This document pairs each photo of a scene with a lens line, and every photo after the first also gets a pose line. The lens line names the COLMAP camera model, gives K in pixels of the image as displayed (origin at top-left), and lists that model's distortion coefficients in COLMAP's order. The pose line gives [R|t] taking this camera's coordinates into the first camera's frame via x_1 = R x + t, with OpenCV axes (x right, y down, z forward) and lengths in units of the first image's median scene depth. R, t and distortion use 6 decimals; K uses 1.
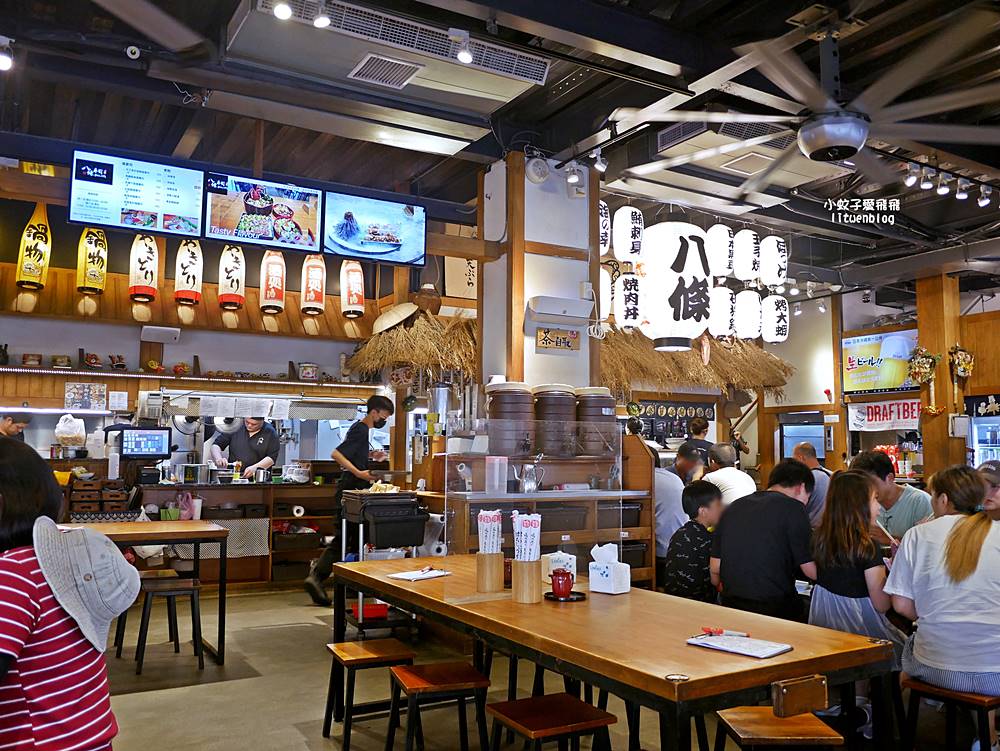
lens RADIAL K [[847.6, 0, 500.0], [0, 847.6, 373.3], [0, 0, 1]] dist [-0.046911, 0.017164]
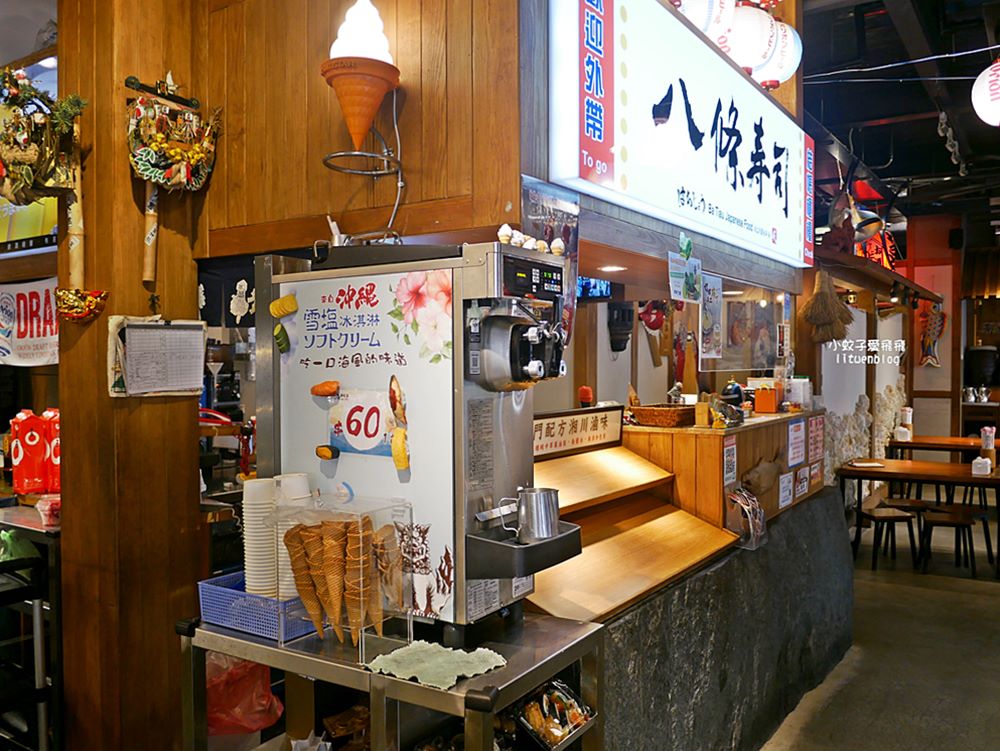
lens RADIAL K [[847.6, 0, 498.3], [0, 847.6, 375.7], [0, 0, 1]] dist [-0.046911, 0.017164]
pose [[0.897765, -0.015744, 0.440193, 0.522896], [-0.033679, 0.993982, 0.104238, 0.033960], [-0.439185, -0.108406, 0.891832, 0.681278]]
